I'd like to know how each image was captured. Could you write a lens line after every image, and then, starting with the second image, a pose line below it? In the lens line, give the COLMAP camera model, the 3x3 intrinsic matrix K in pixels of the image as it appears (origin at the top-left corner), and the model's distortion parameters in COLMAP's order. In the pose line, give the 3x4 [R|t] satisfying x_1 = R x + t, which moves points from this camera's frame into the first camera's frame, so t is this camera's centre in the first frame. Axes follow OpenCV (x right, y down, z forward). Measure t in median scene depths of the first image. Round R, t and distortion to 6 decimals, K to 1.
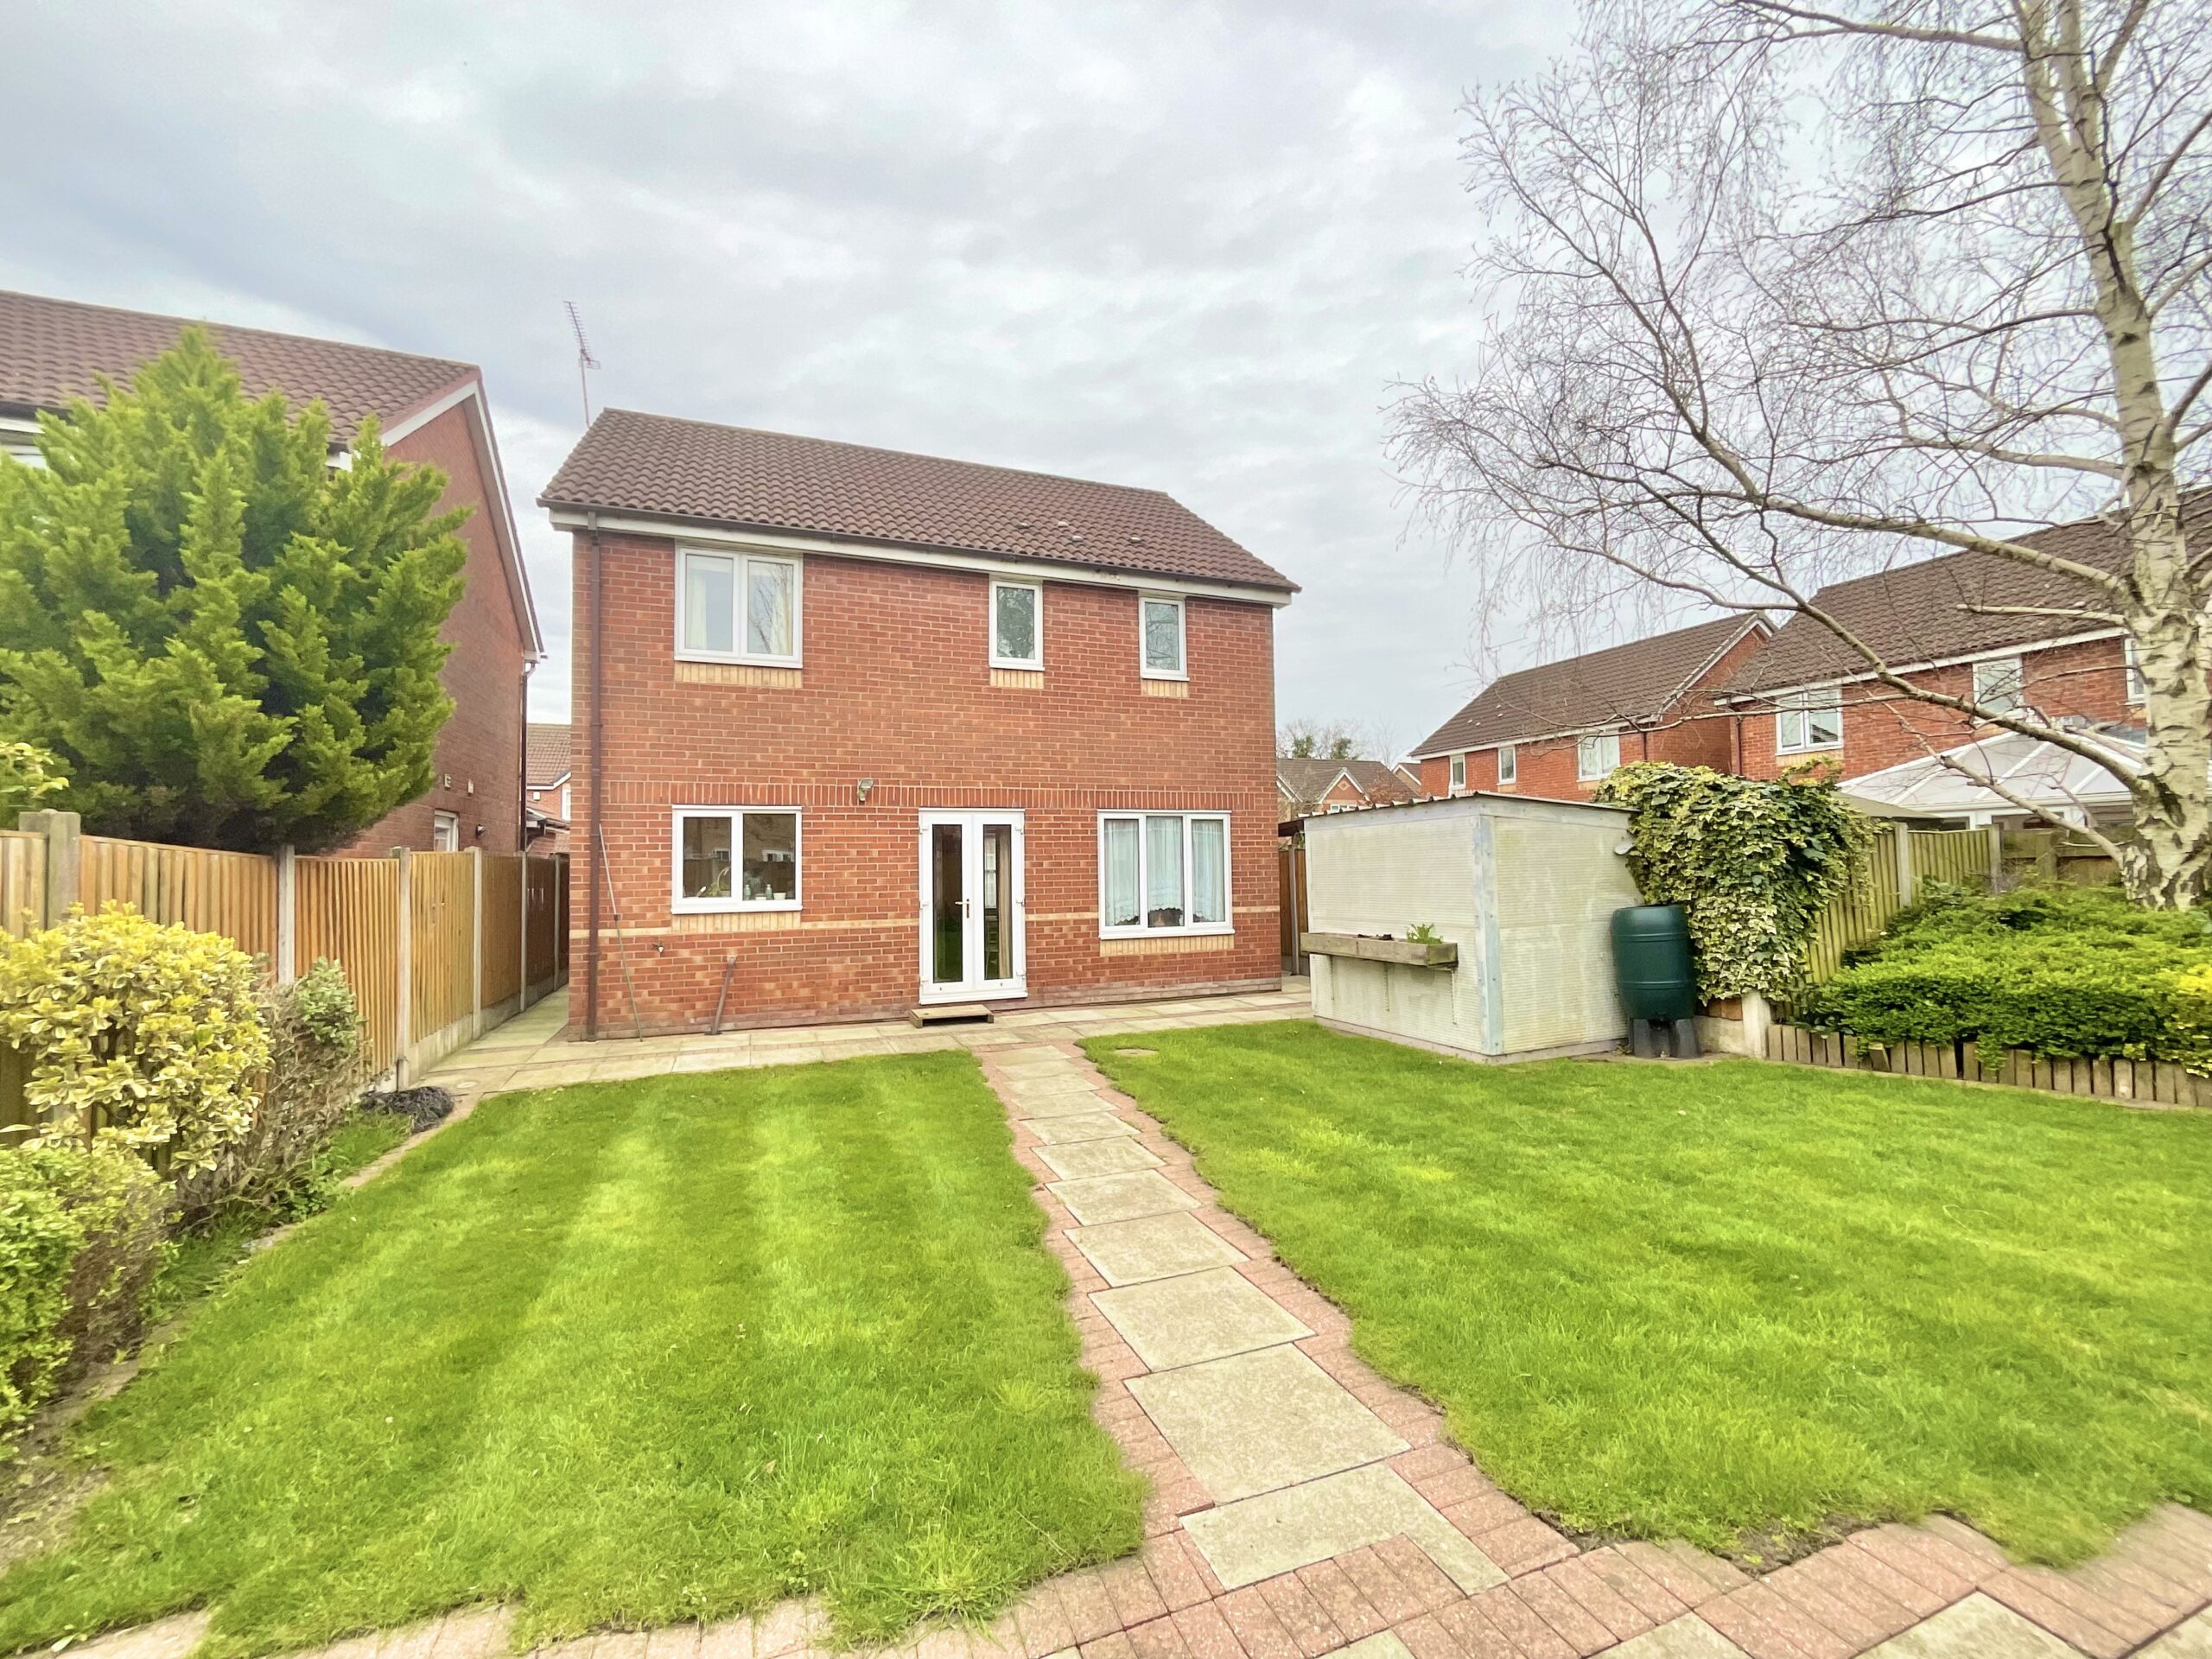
lens RADIAL K [[900.5, 0, 1101.0], [0, 900.5, 833.2], [0, 0, 1]] dist [-0.001942, 0.000723]
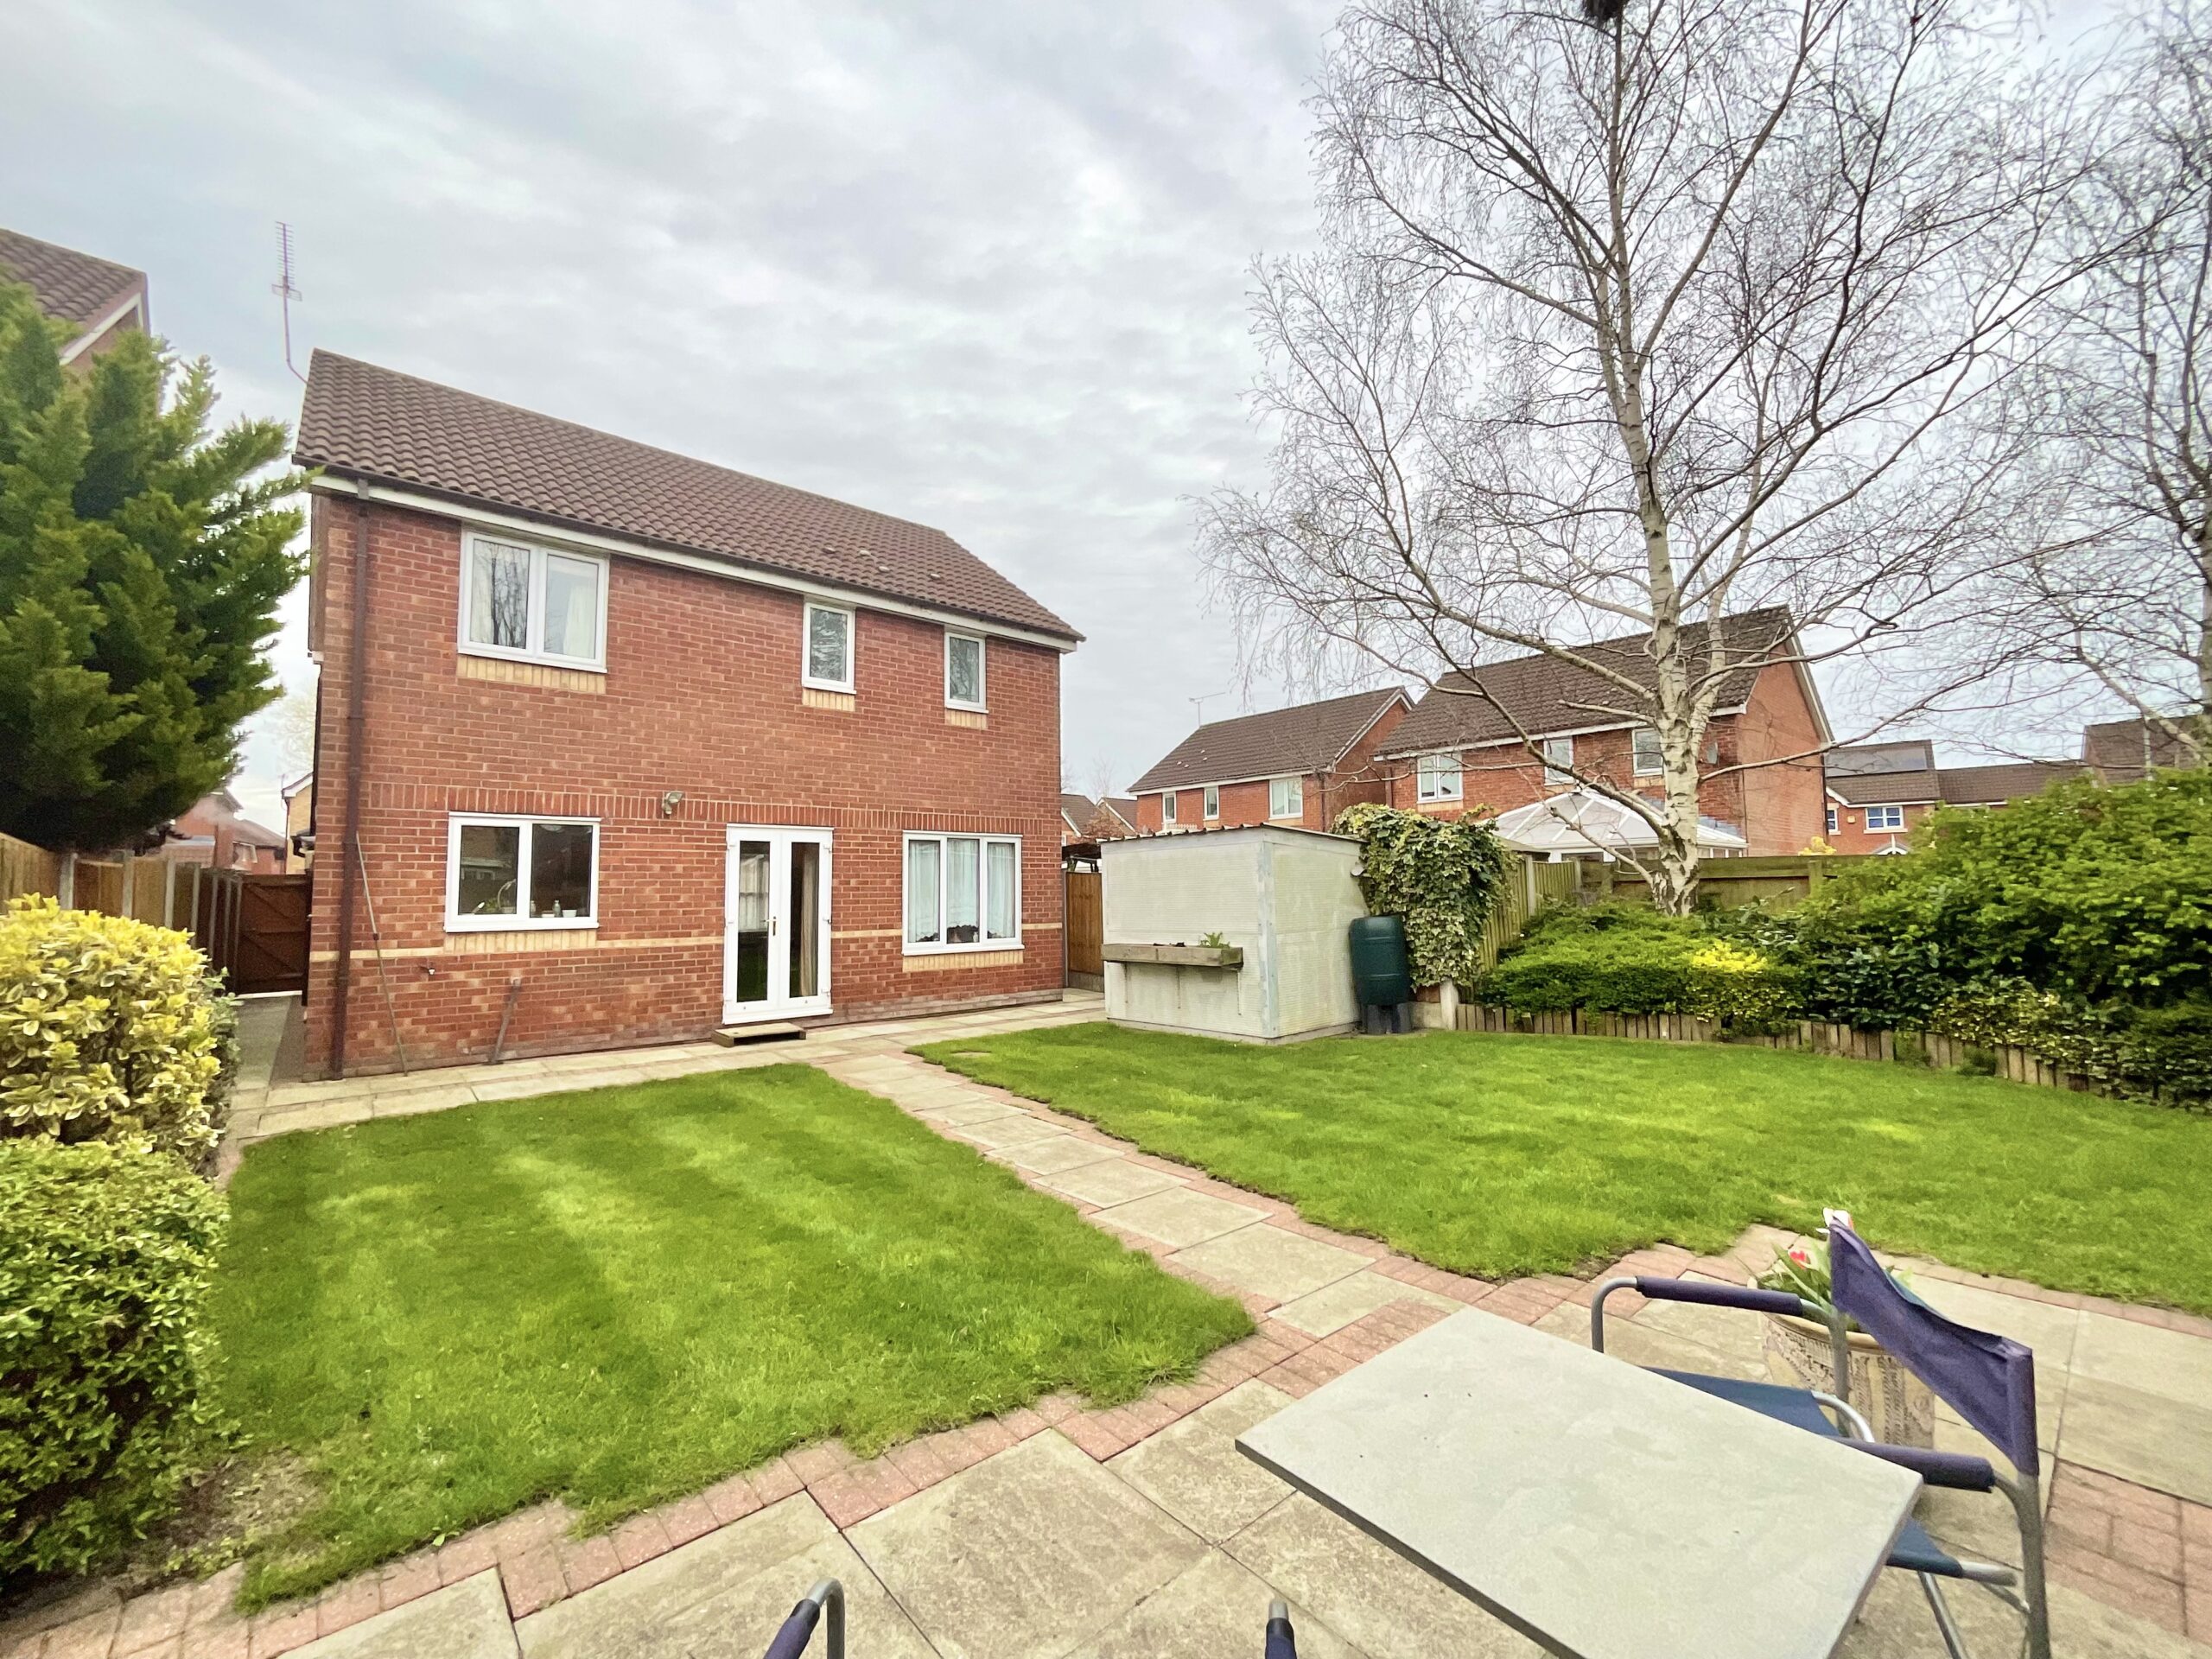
lens RADIAL K [[900.5, 0, 1103.9], [0, 900.5, 834.3], [0, 0, 1]] dist [-0.001942, 0.000723]
pose [[0.942738, 0.026458, 0.332483, -0.186072], [-0.016303, 0.999313, -0.033295, 0.013052], [-0.333136, 0.025968, 0.942521, -0.083094]]
